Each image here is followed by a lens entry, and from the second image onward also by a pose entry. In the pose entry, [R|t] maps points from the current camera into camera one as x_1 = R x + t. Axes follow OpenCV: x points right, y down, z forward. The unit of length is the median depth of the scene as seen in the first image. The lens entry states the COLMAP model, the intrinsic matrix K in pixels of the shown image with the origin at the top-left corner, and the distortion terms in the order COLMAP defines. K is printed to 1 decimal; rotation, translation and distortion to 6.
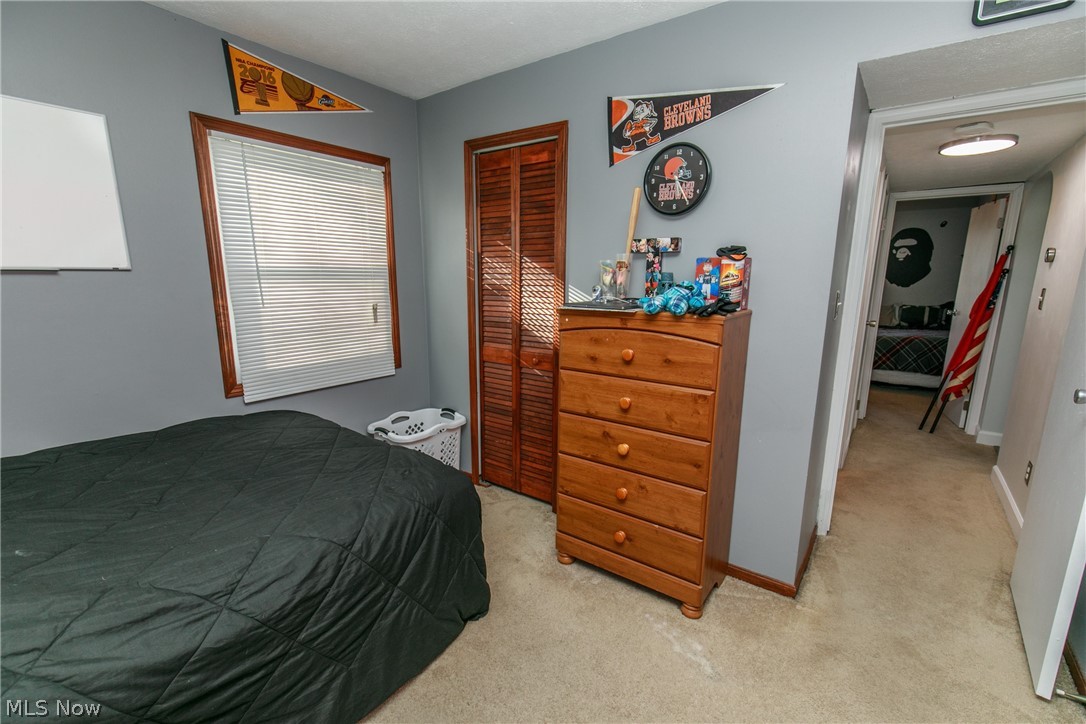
lens RADIAL K [[485.5, 0, 541.3], [0, 485.5, 366.4], [0, 0, 1]] dist [0.008660, -0.001997]
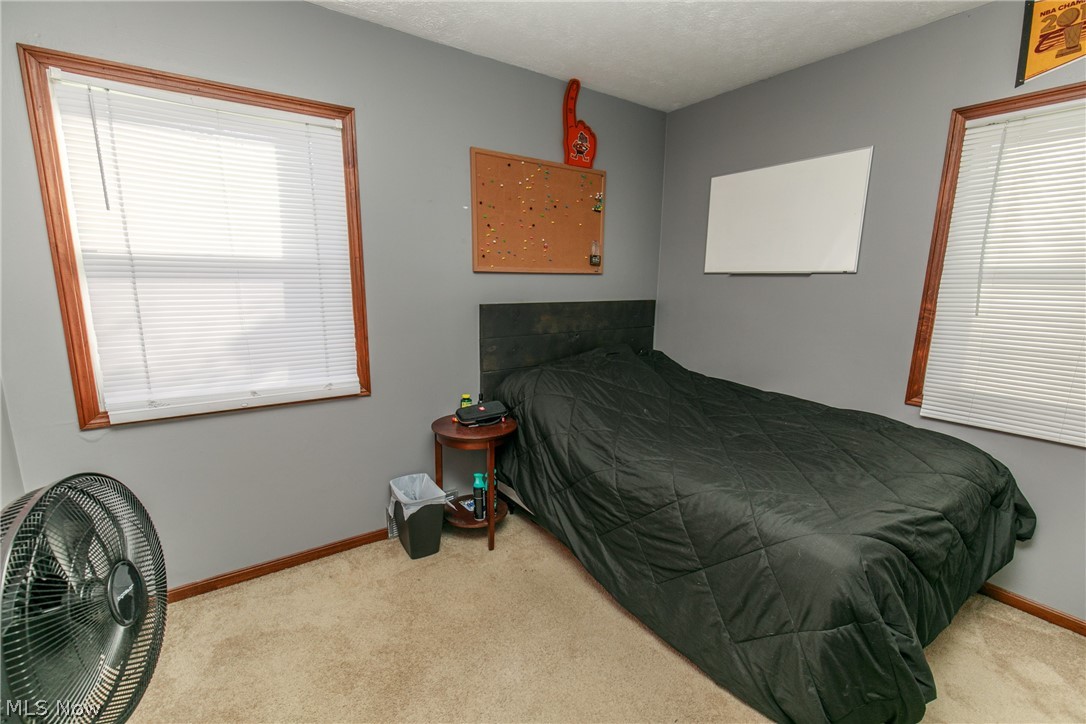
lens RADIAL K [[485.5, 0, 541.1], [0, 485.5, 365.9], [0, 0, 1]] dist [0.008660, -0.001997]
pose [[-0.307445, 0.160276, -0.937971, 0.542665], [-0.192170, 0.954945, 0.226165, -0.099056], [0.931959, 0.249783, -0.262793, 0.635694]]
